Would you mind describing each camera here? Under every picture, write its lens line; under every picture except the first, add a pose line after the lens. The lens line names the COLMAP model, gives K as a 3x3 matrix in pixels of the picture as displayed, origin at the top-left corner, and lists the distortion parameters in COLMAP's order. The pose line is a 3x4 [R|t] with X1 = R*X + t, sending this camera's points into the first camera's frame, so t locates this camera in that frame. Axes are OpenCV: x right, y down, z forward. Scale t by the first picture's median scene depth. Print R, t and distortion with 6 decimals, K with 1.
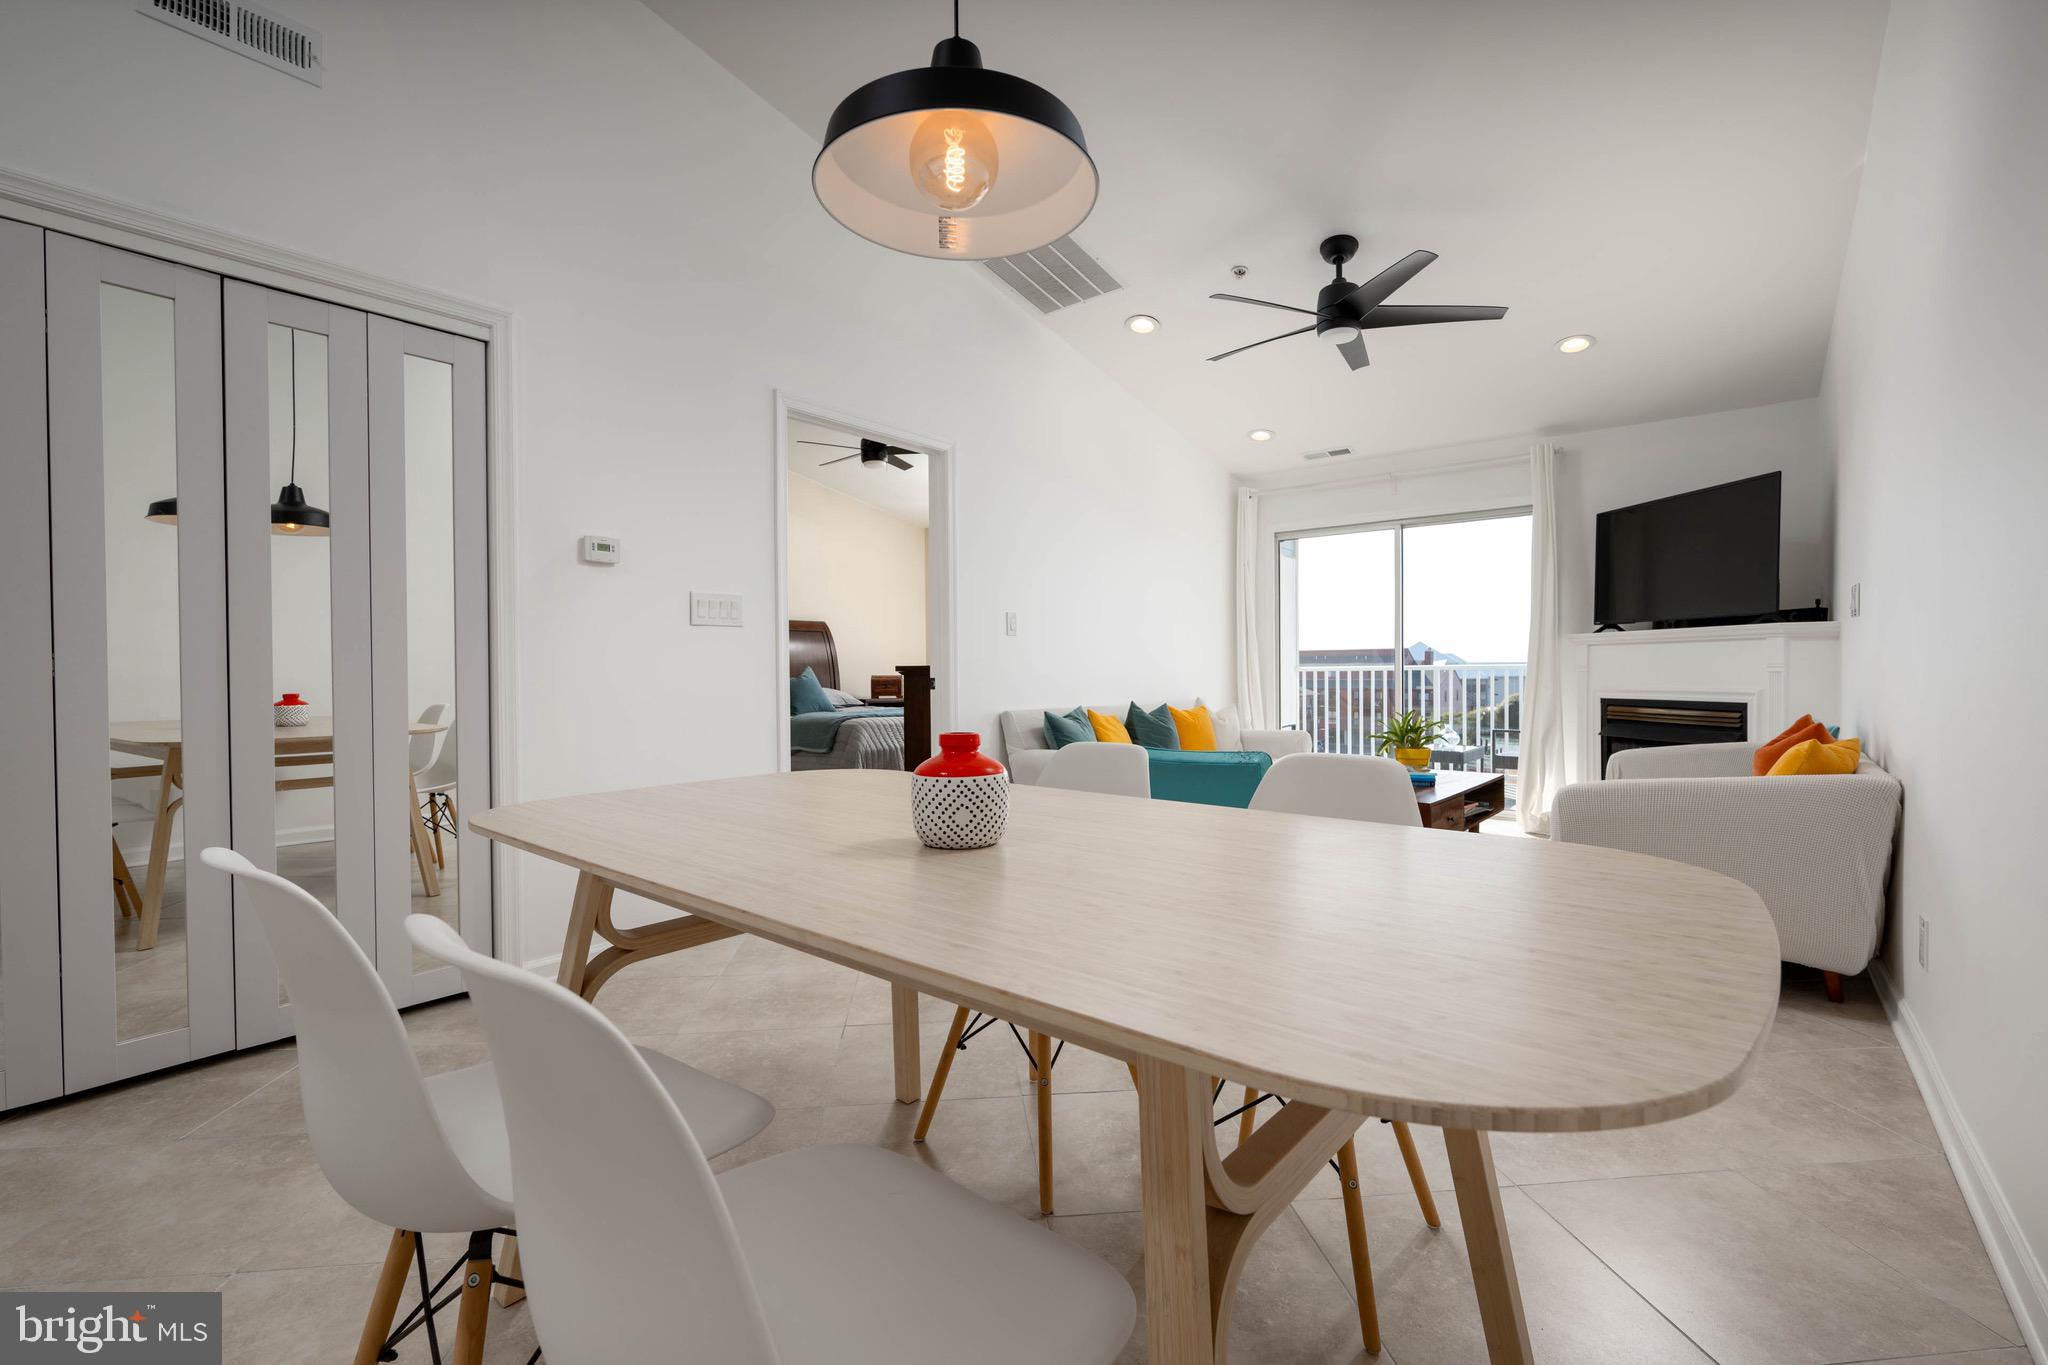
lens RADIAL K [[877.7, 0, 1017.9], [0, 877.7, 679.8], [0, 0, 1]] dist [0.002029, 0.000098]
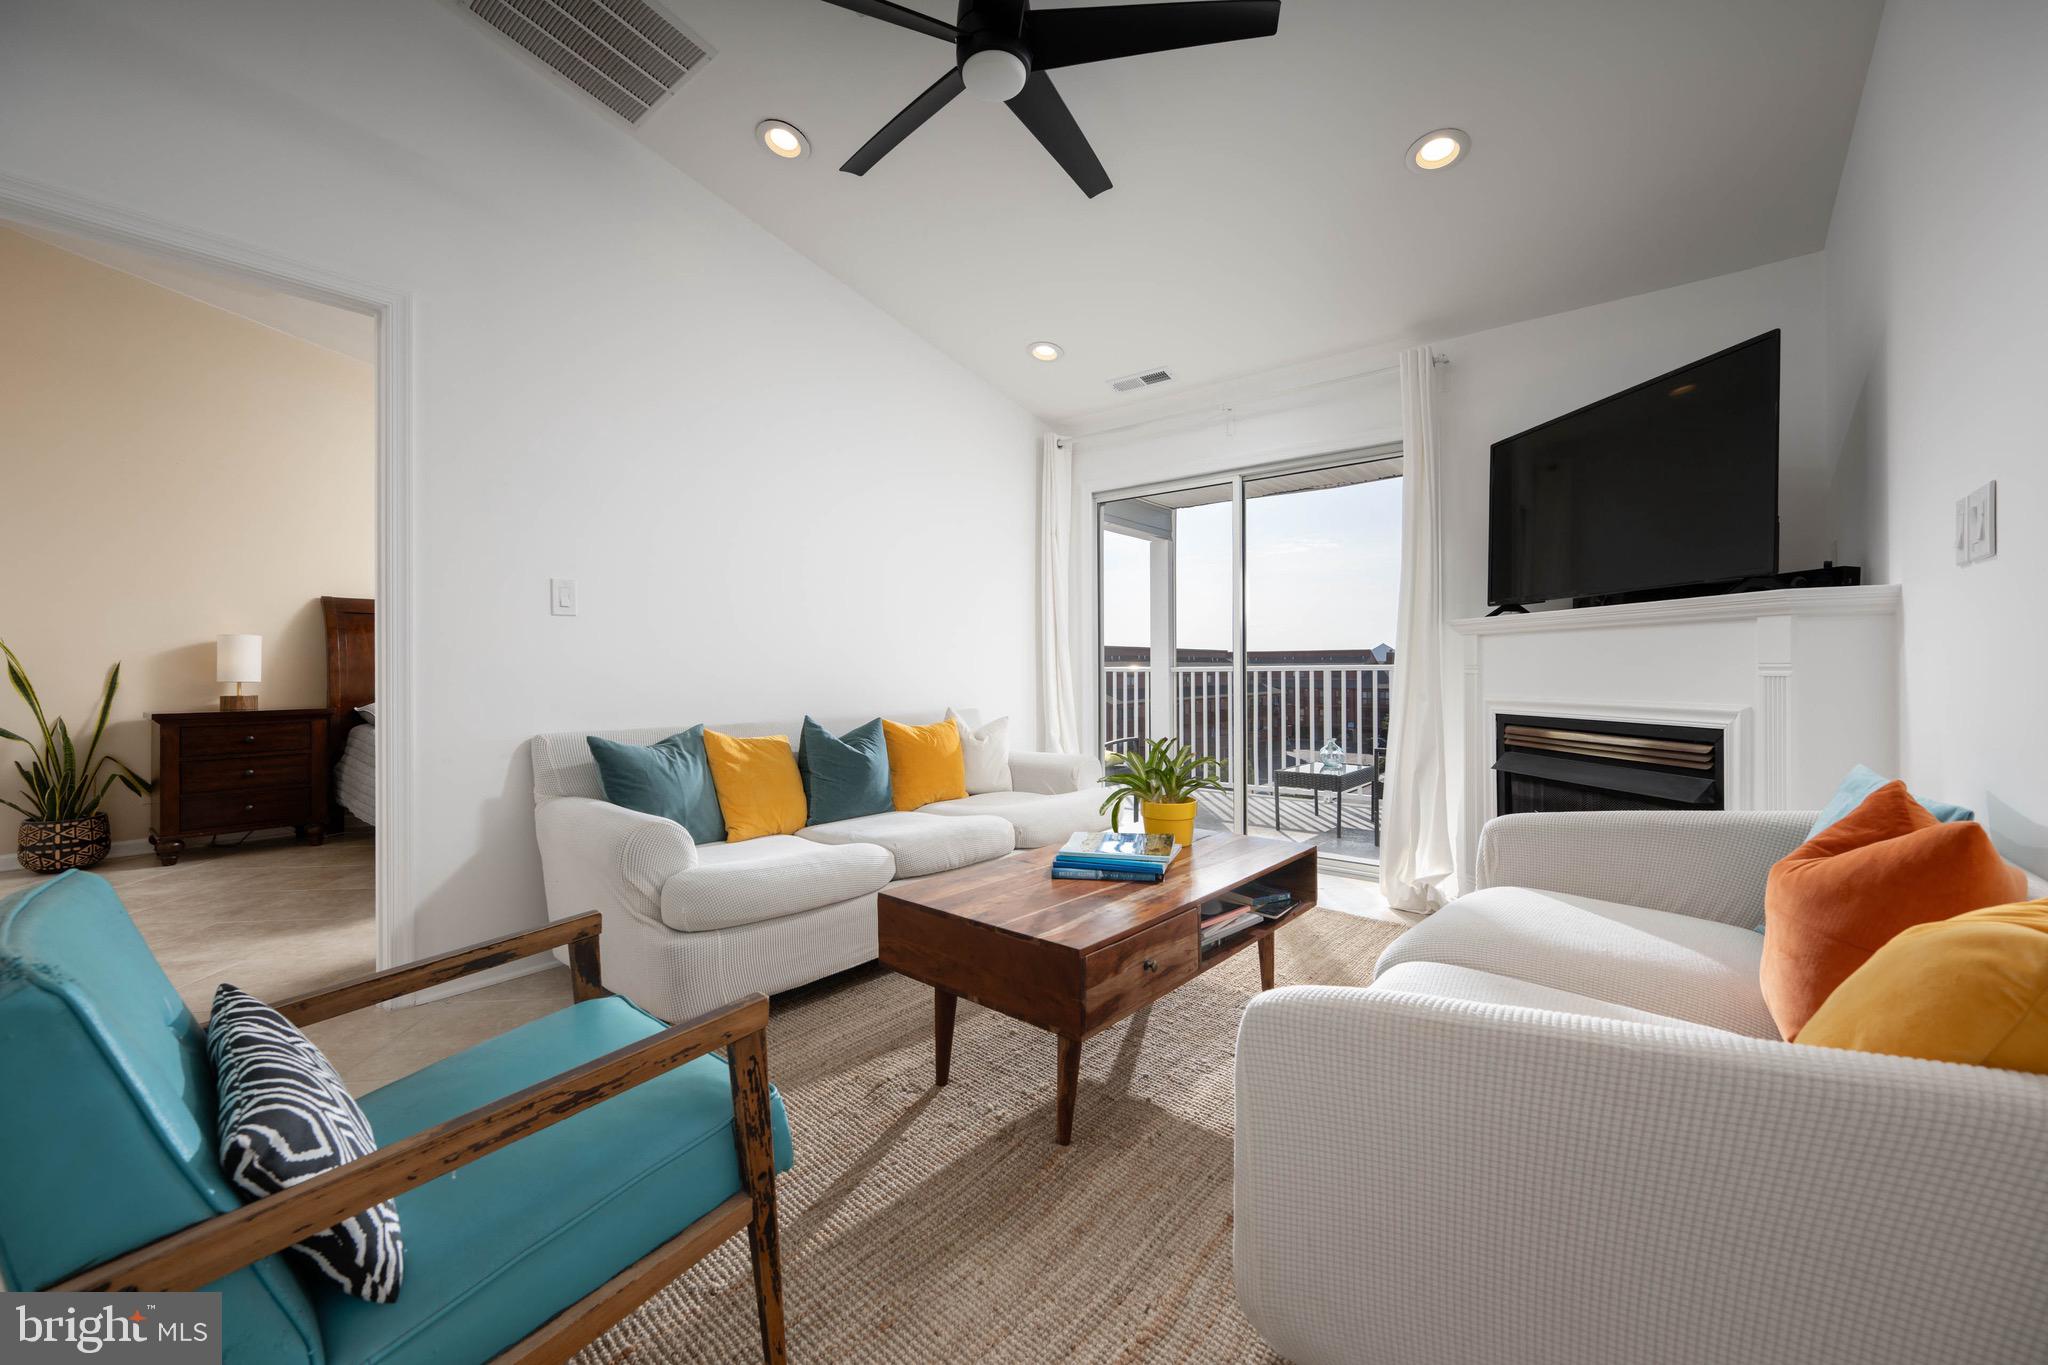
lens RADIAL K [[794.4, 0, 1024.6], [0, 794.4, 667.0], [0, 0, 1]] dist [0.001199, -0.000002]
pose [[0.999996, 0.002374, -0.001780, 0.303426], [-0.002398, 0.999908, -0.013352, -0.005620], [0.001748, 0.013356, 0.999909, 0.389572]]
